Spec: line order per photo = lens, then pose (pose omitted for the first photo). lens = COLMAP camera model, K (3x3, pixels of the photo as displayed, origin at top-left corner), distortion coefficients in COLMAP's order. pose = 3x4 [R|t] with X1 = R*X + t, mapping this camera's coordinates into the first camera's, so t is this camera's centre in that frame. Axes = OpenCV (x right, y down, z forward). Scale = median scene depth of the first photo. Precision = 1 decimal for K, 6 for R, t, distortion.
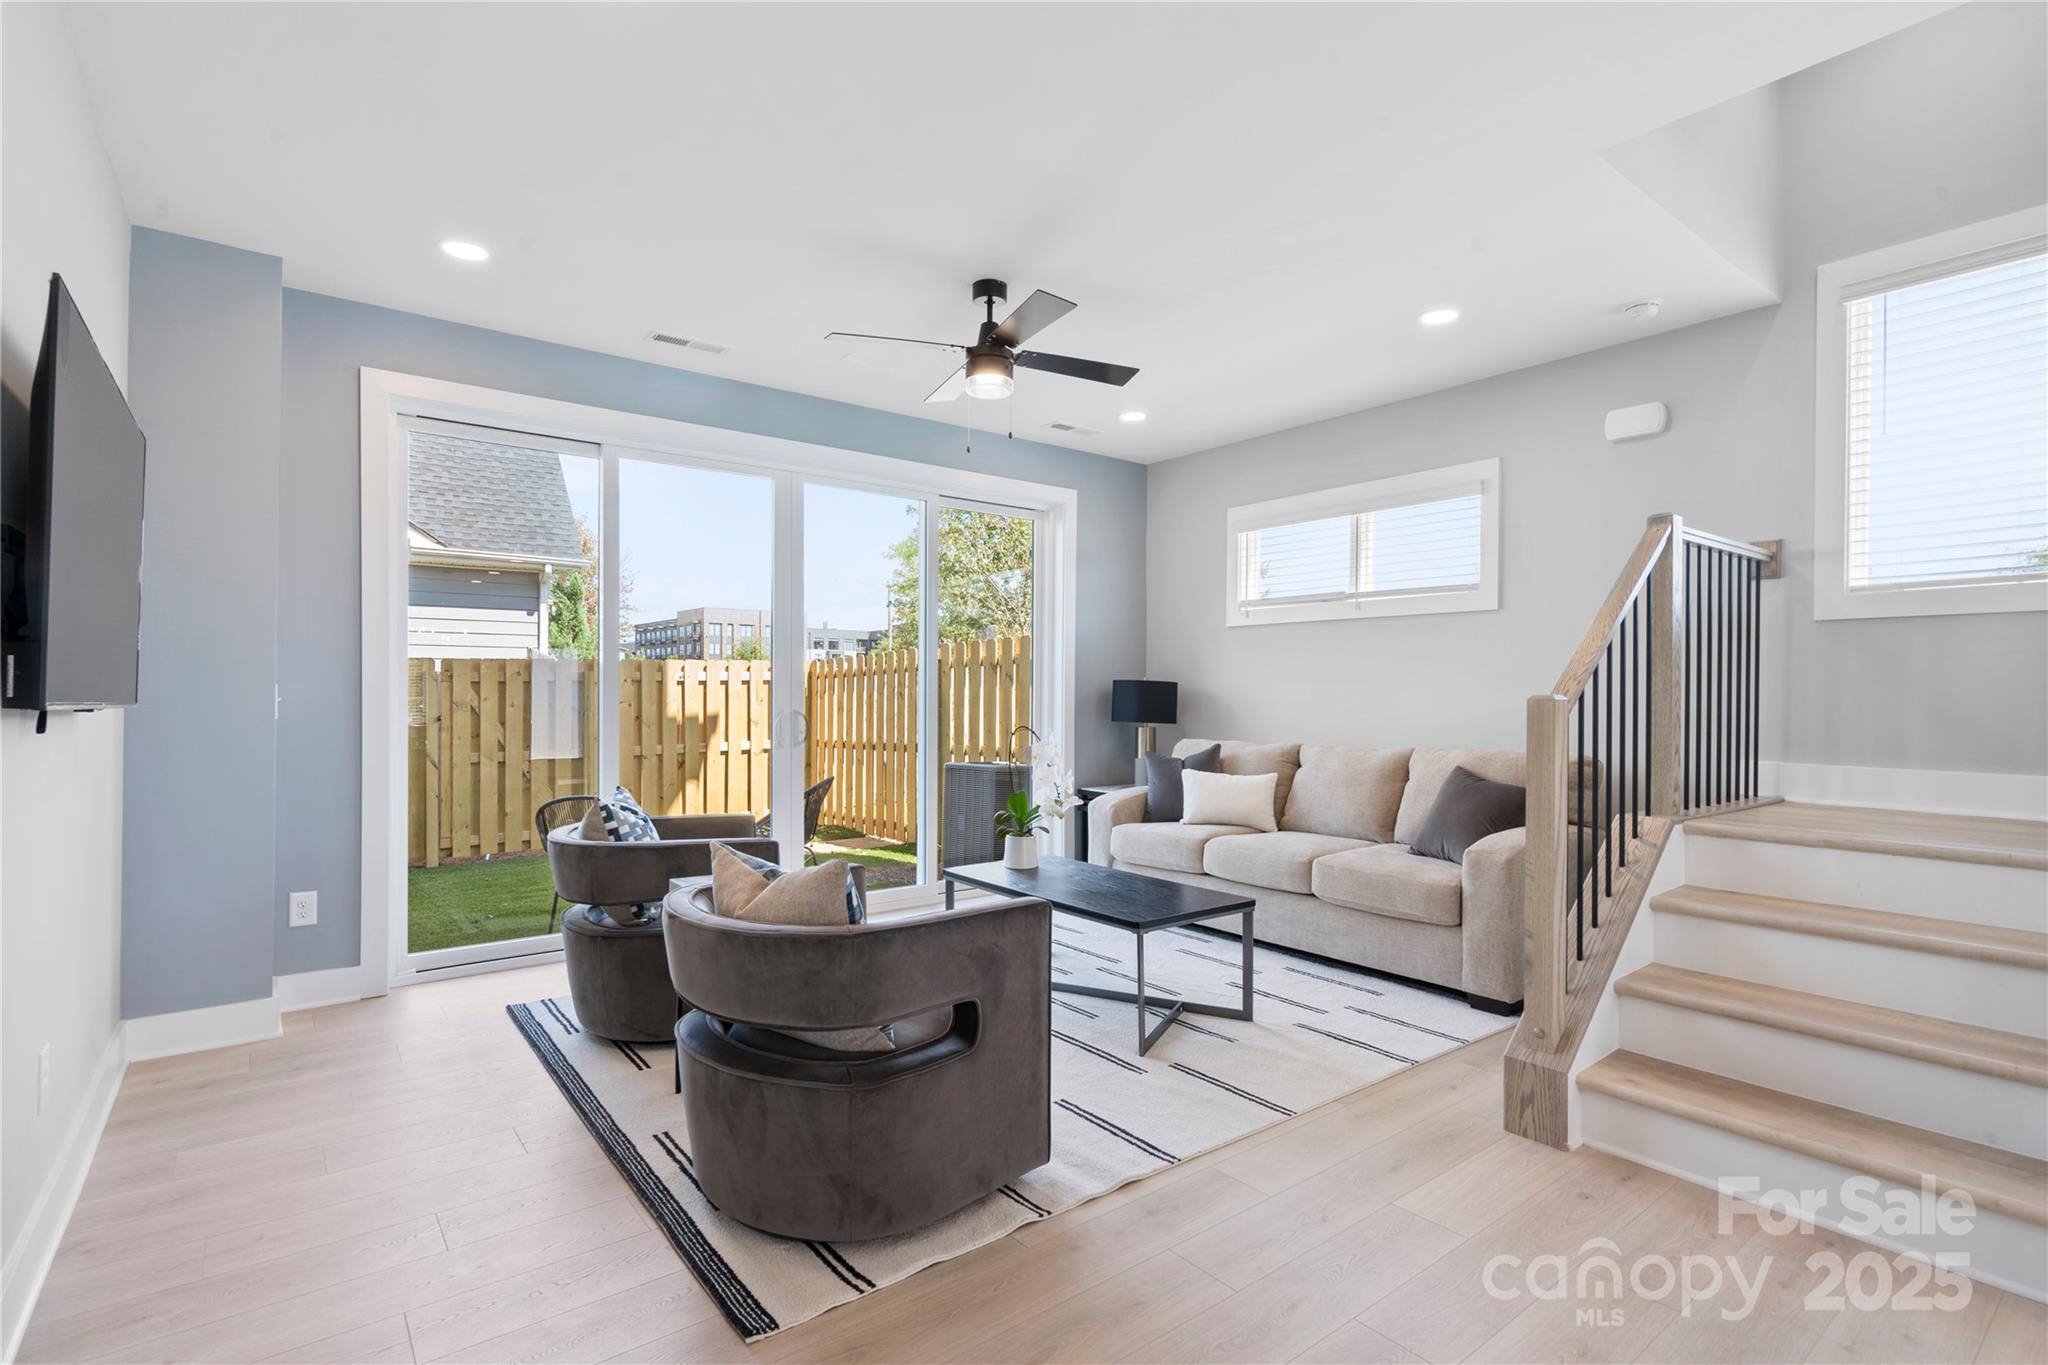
lens RADIAL K [[954.8, 0, 1027.8], [0, 954.8, 698.8], [0, 0, 1]] dist [-0.008720, 0.001023]
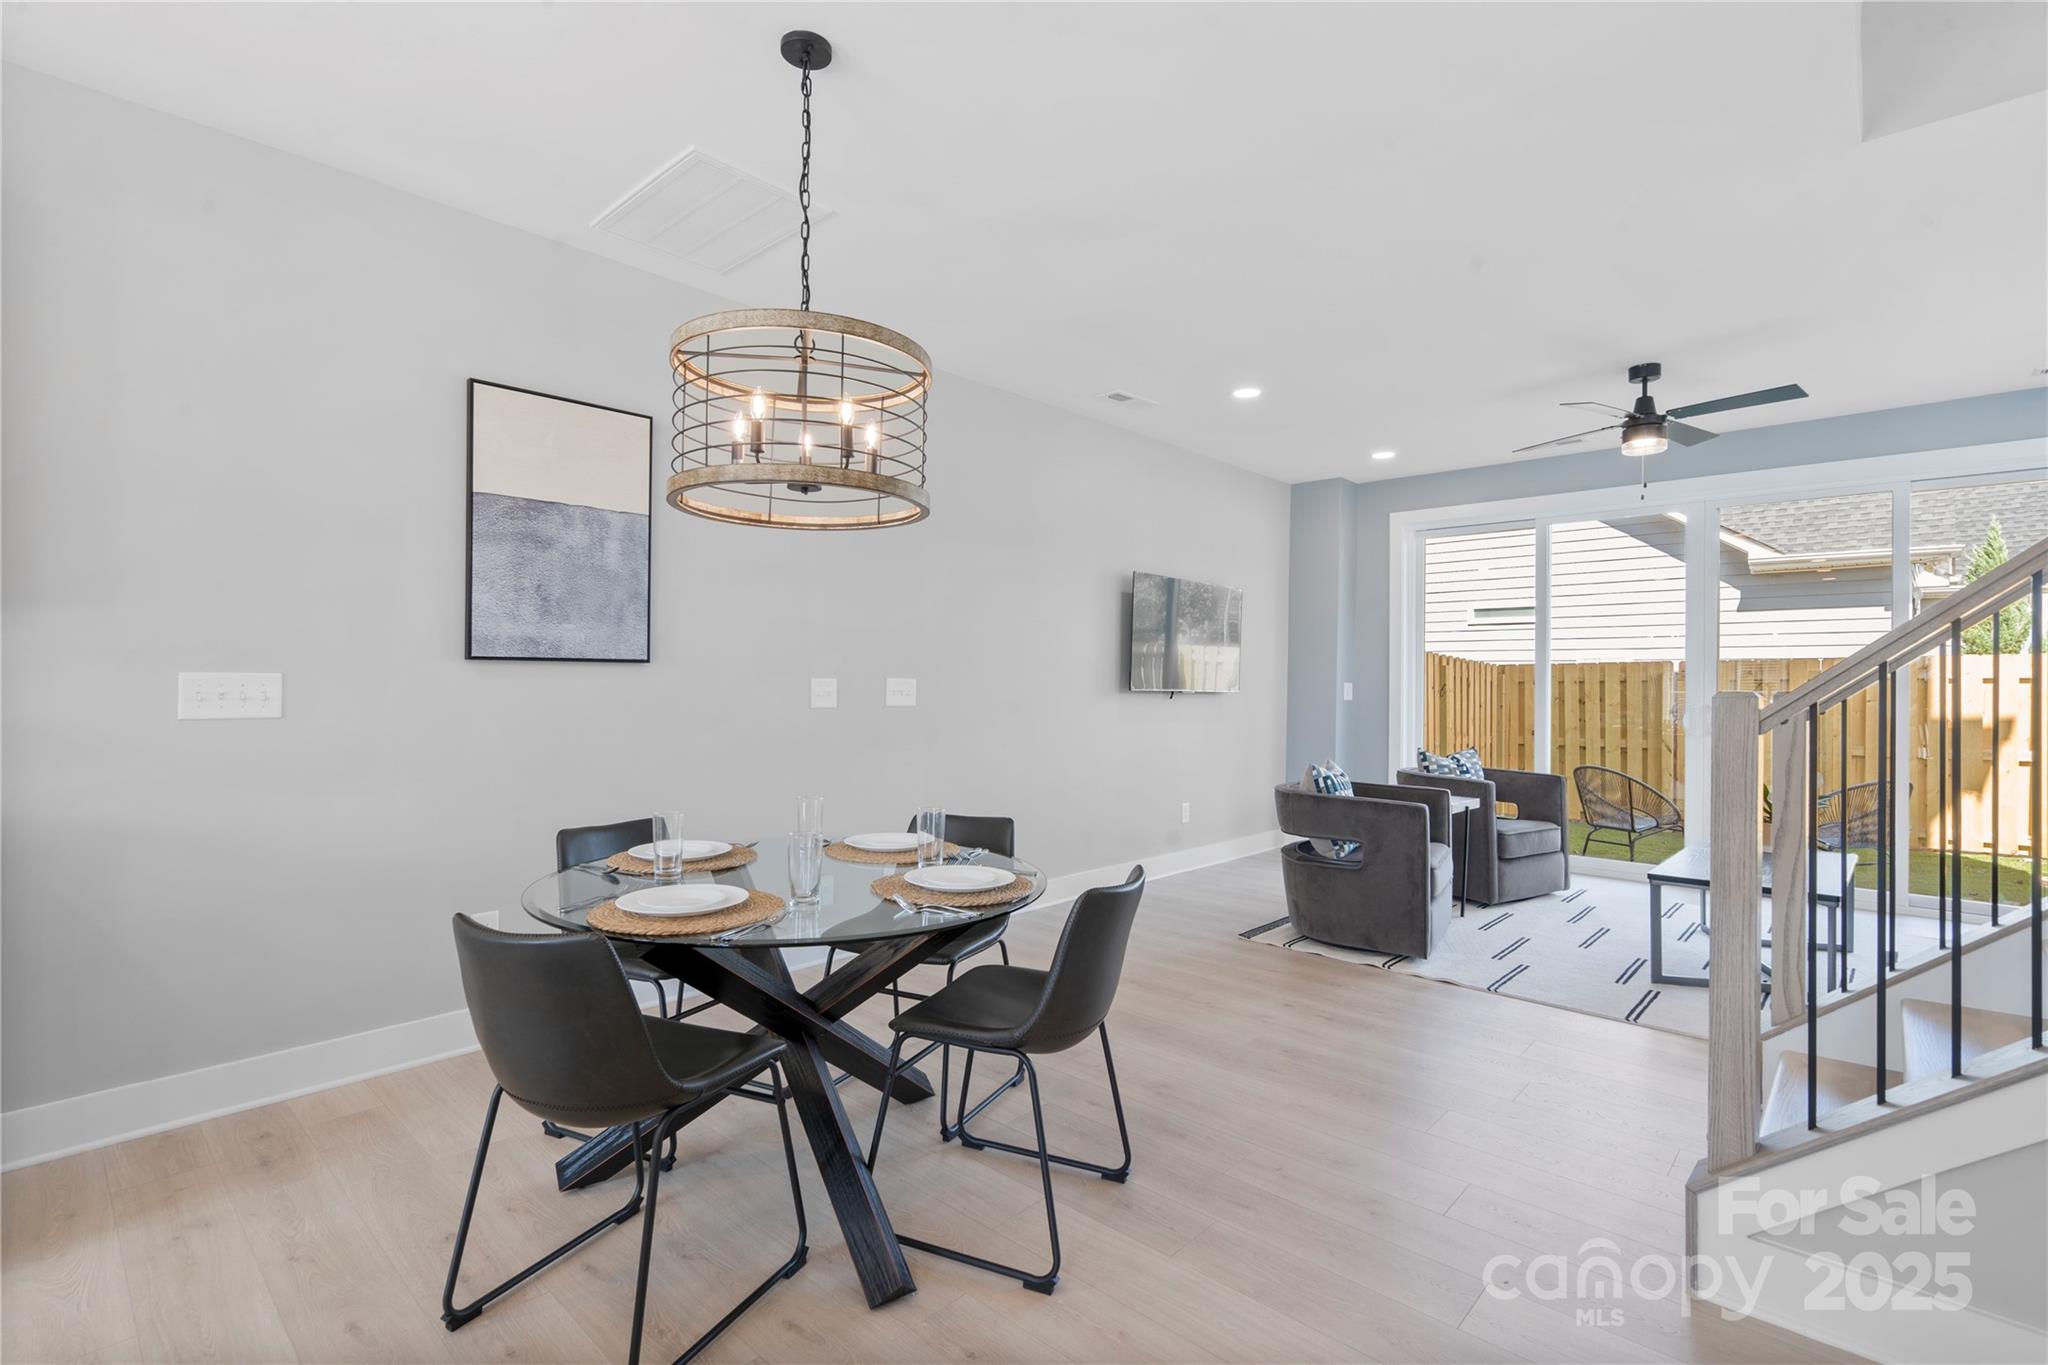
lens RADIAL K [[954.8, 0, 1013.3], [0, 954.8, 654.6], [0, 0, 1]] dist [-0.008720, 0.001023]
pose [[0.140187, -0.032179, -0.989602, 0.390586], [-0.013739, 0.999312, -0.034441, 0.001300], [0.990030, 0.018424, 0.139648, 0.001615]]
